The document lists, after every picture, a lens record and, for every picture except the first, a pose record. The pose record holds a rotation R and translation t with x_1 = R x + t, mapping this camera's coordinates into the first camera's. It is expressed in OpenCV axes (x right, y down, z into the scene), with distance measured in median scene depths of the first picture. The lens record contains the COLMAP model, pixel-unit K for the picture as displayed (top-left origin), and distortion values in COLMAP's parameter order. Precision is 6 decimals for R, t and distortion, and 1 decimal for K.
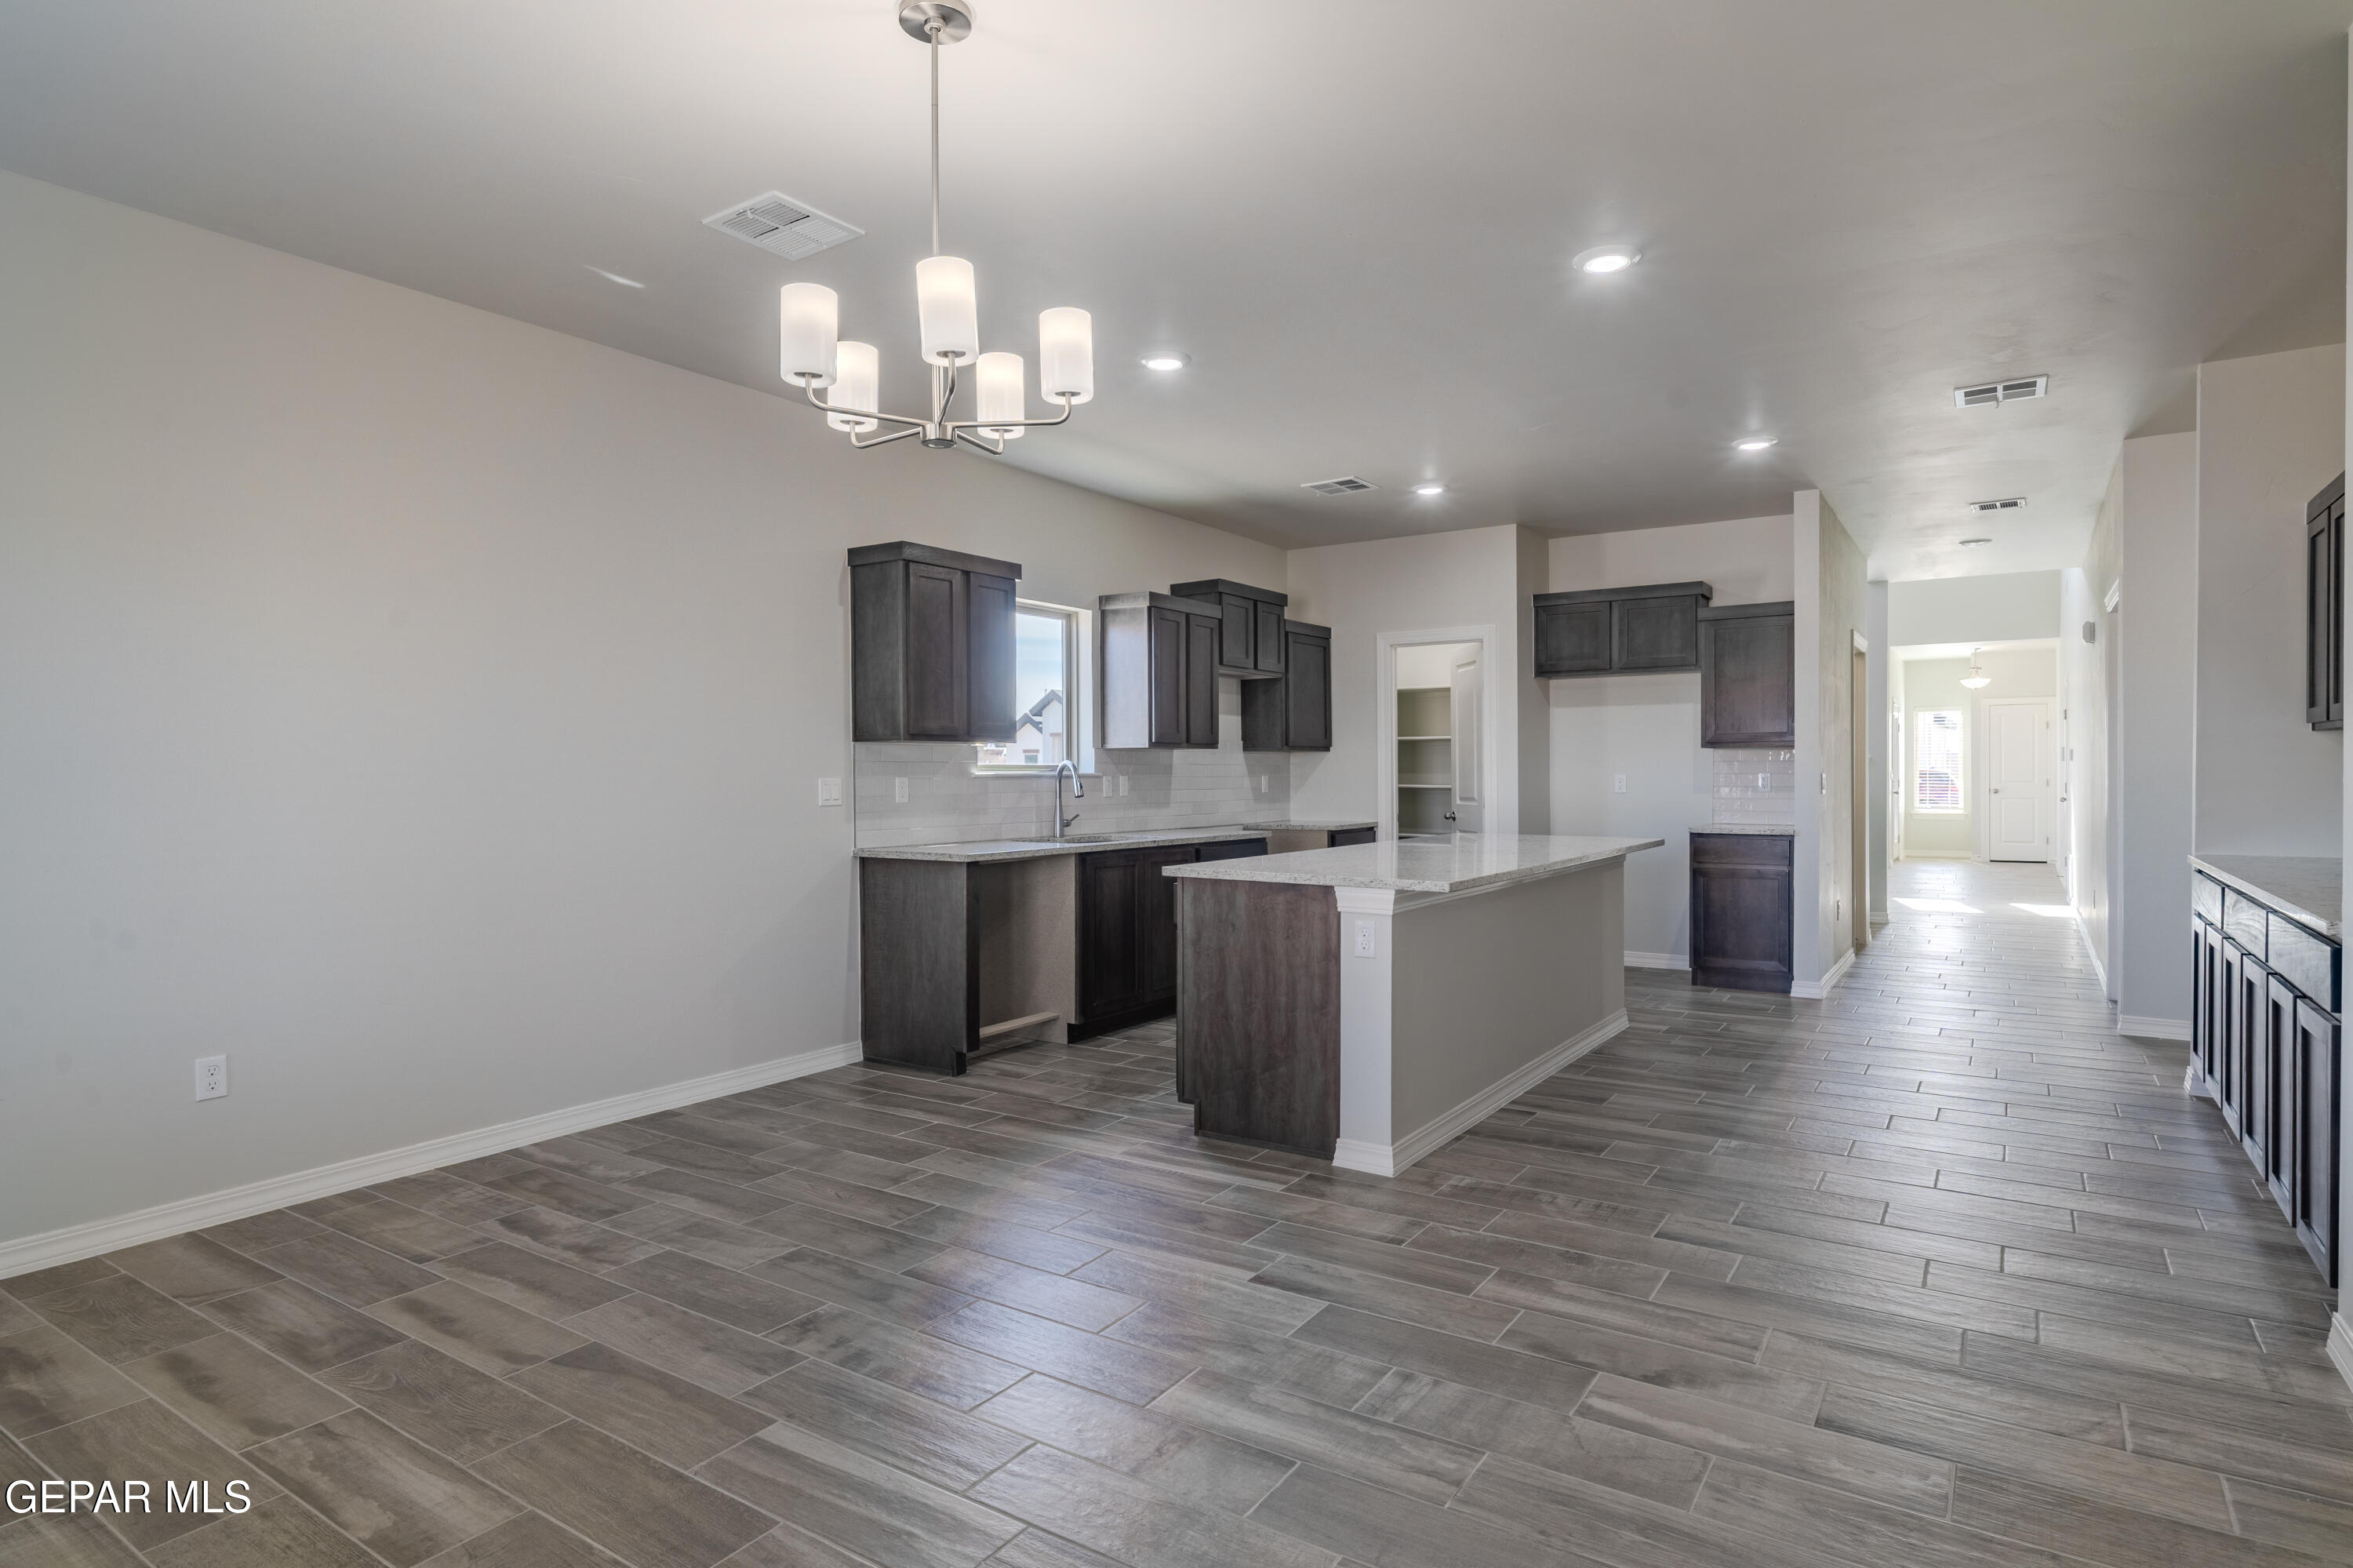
lens RADIAL K [[1231.7, 0, 1173.6], [0, 1231.7, 774.1], [0, 0, 1]] dist [-0.002814, 0.000731]
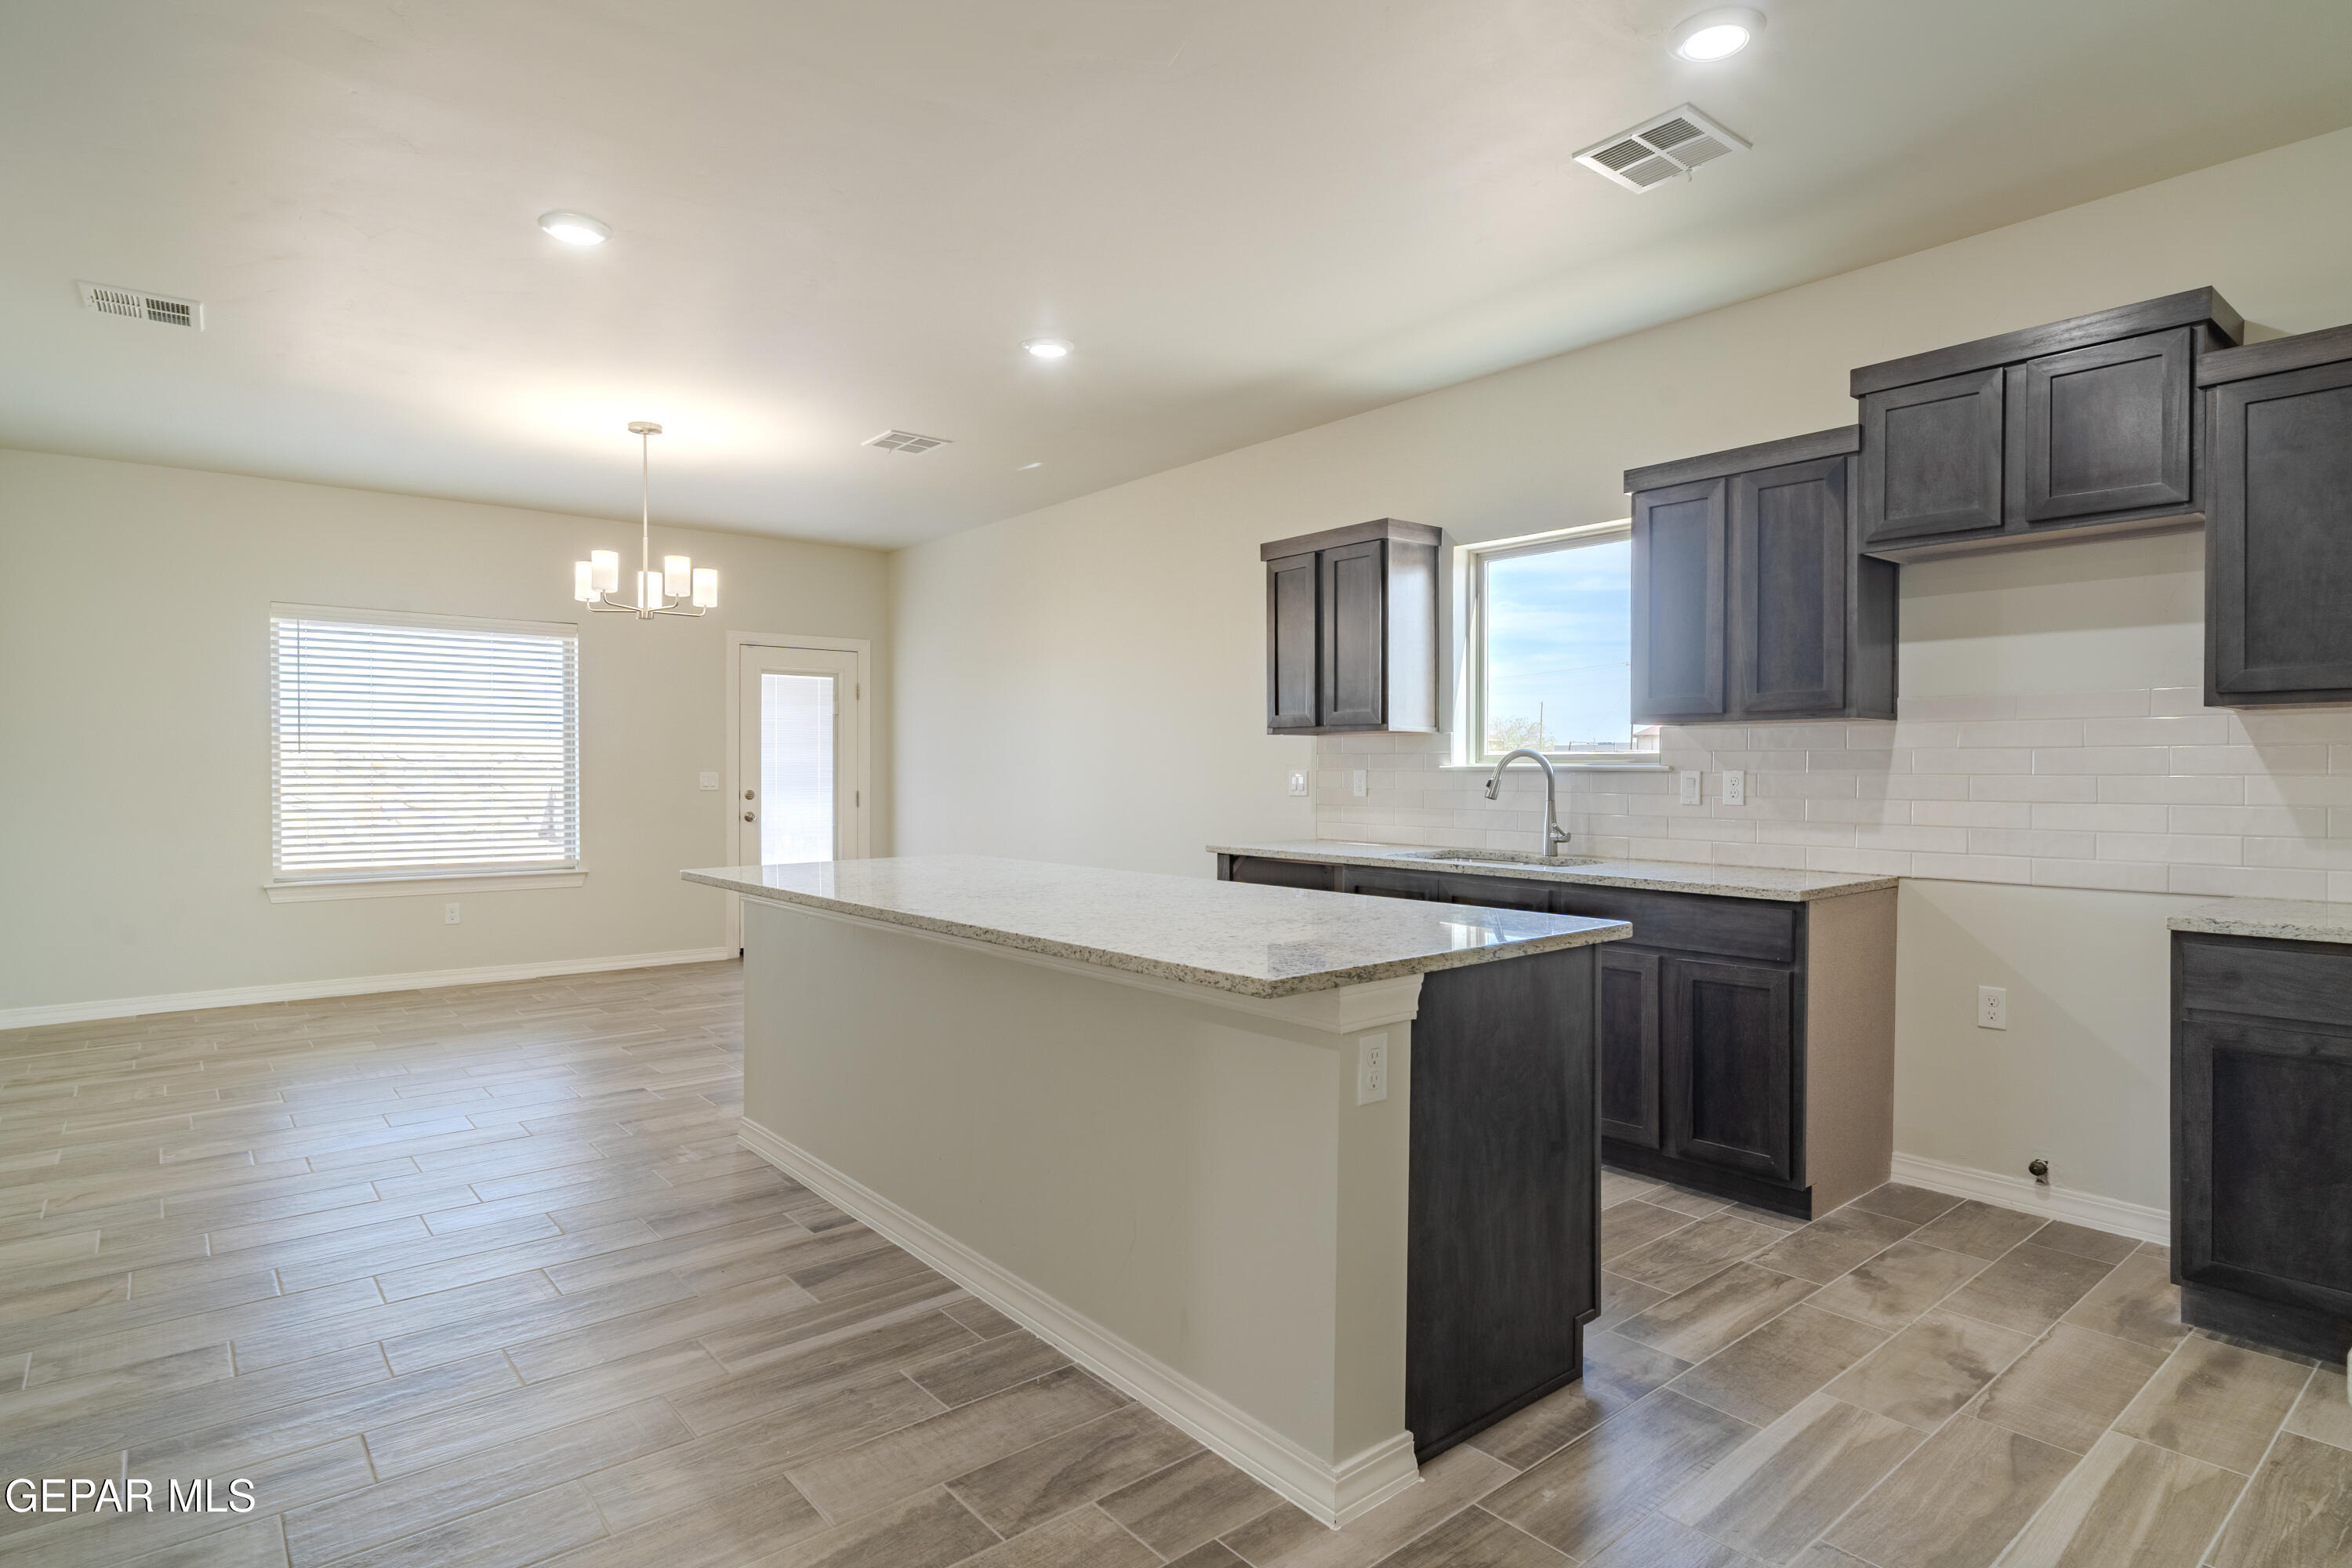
lens RADIAL K [[1231.1, 0, 1173.1], [0, 1231.1, 774.1], [0, 0, 1]] dist [-0.002814, 0.000731]
pose [[-0.283979, -0.000973, -0.958830, 1.037540], [-0.007474, 0.999971, 0.001198, 0.007966], [0.958801, 0.007506, -0.283978, 1.582372]]
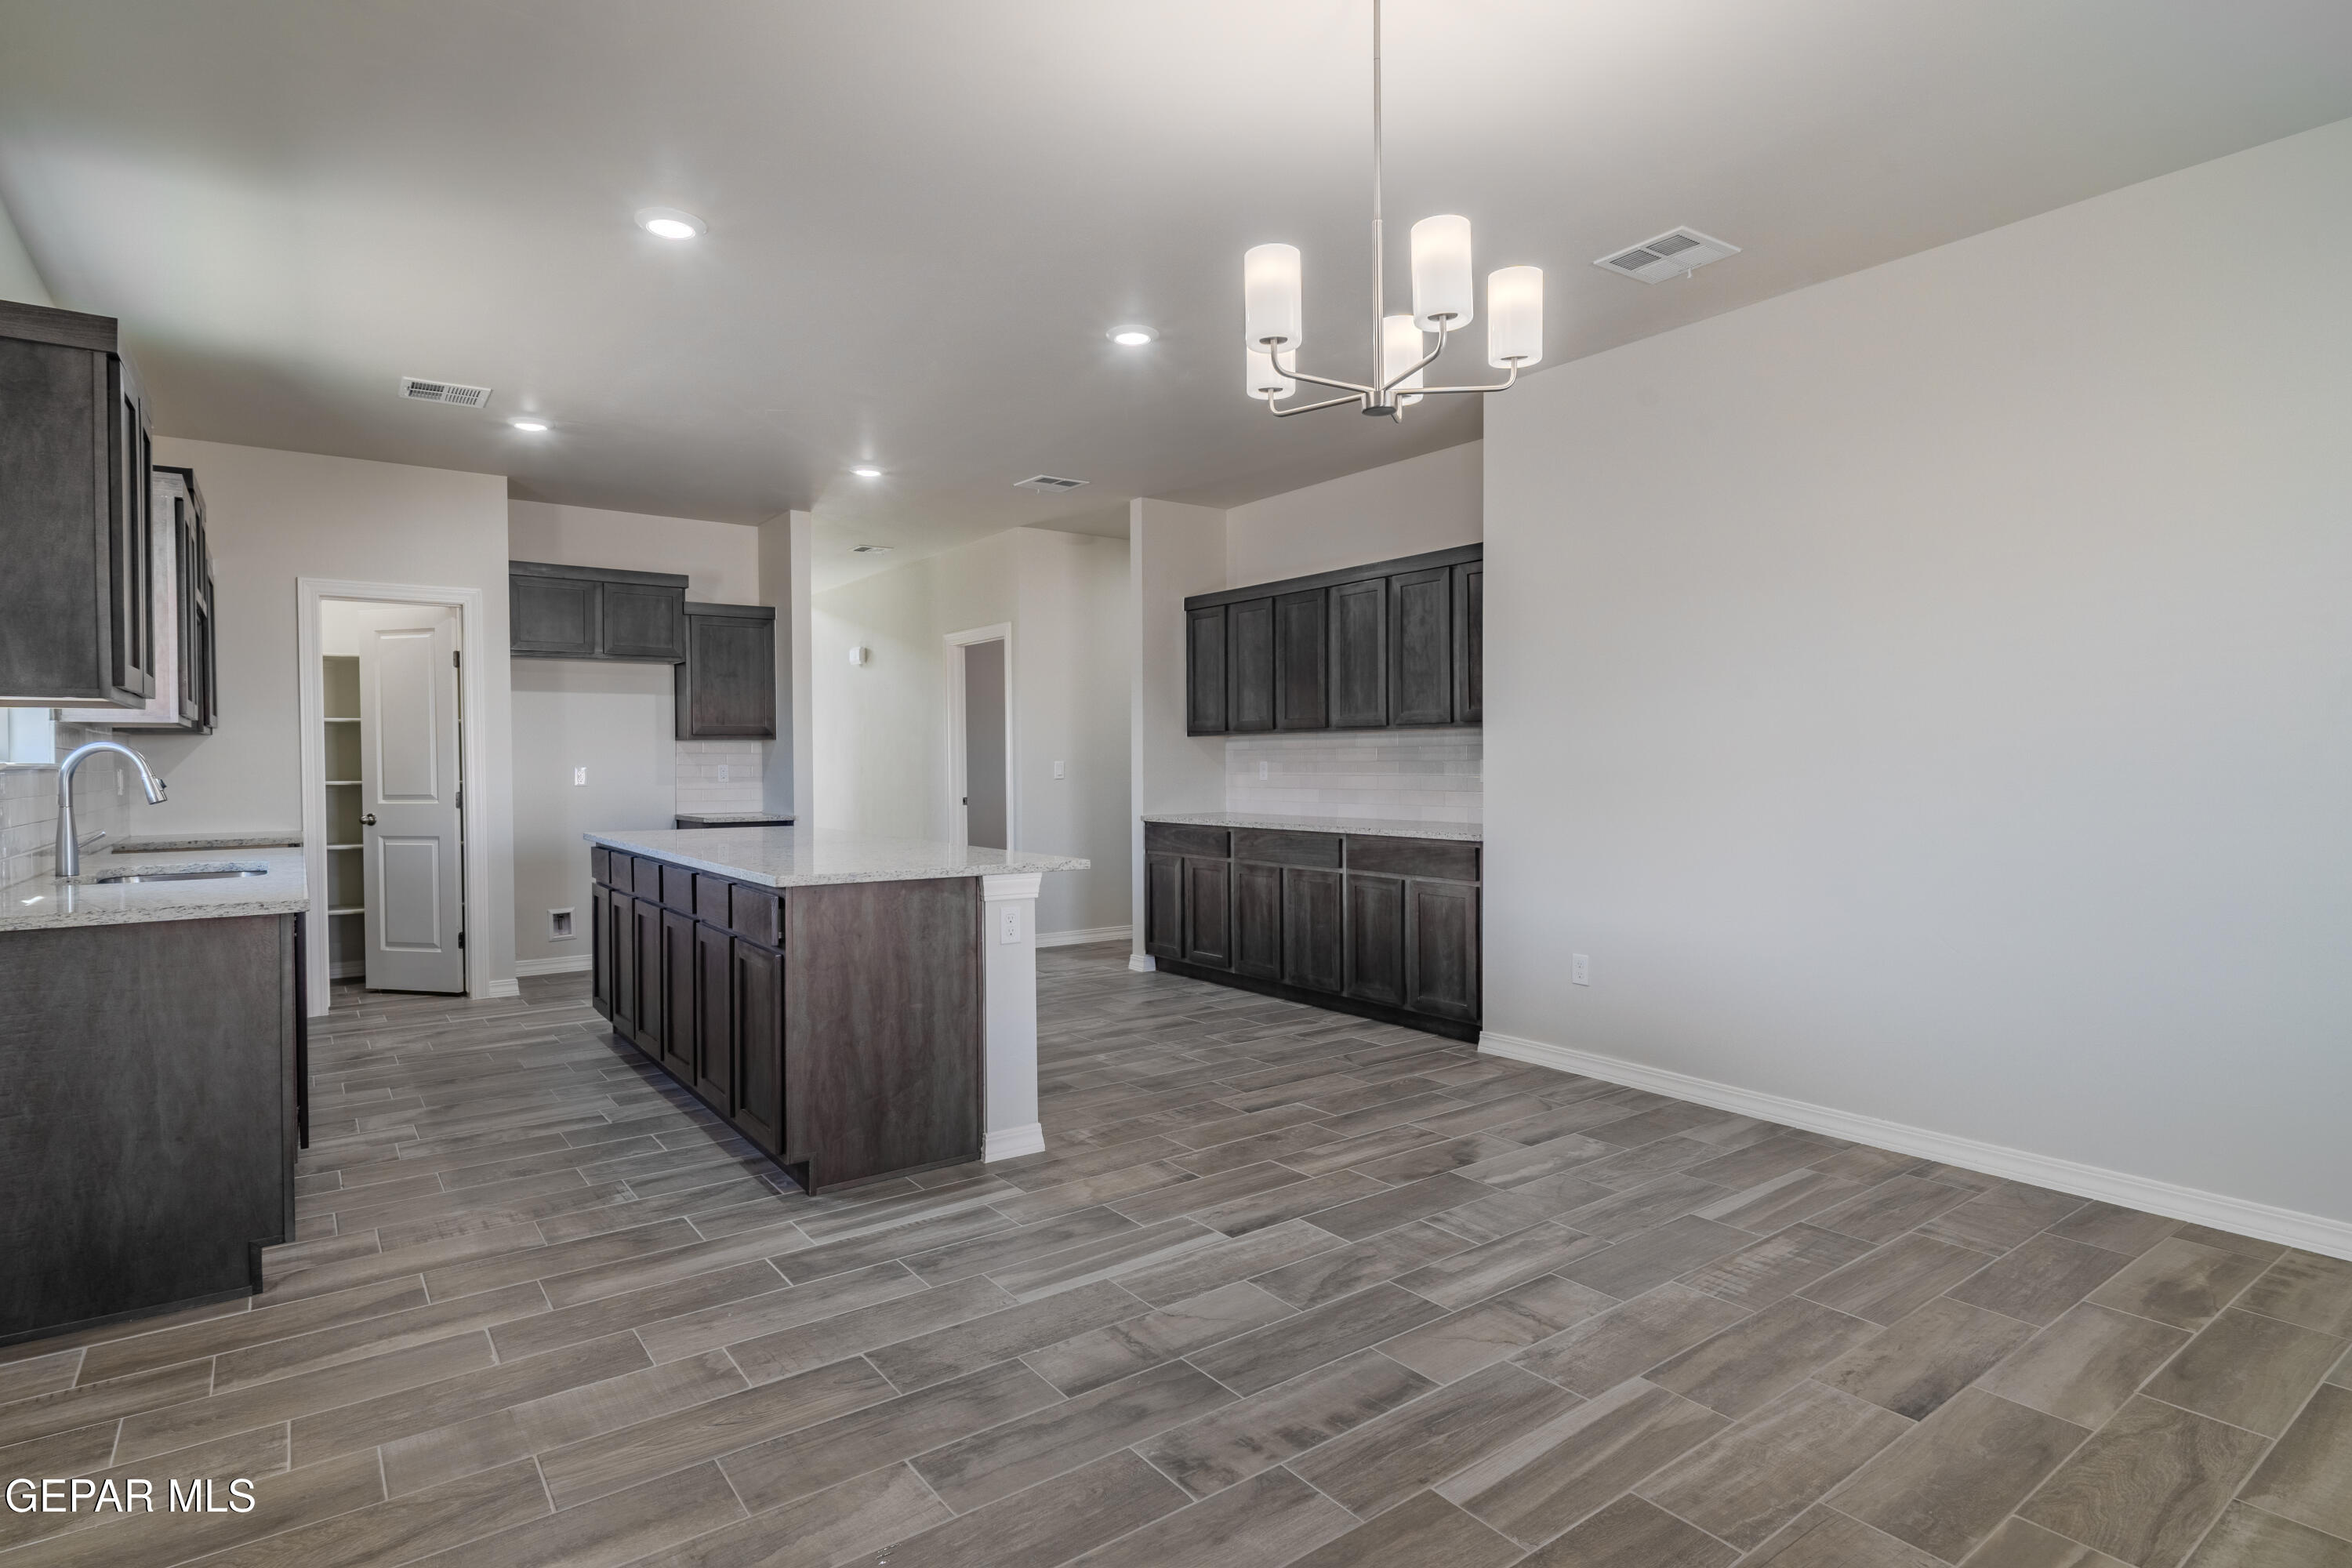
lens RADIAL K [[1231.1, 0, 1173.1], [0, 1231.1, 774.1], [0, 0, 1]] dist [-0.002814, 0.000731]
pose [[0.339468, -0.005586, 0.940601, -0.721374], [0.004405, 0.999981, 0.004349, 0.007721], [-0.940607, 0.002667, 0.339487, 0.524549]]
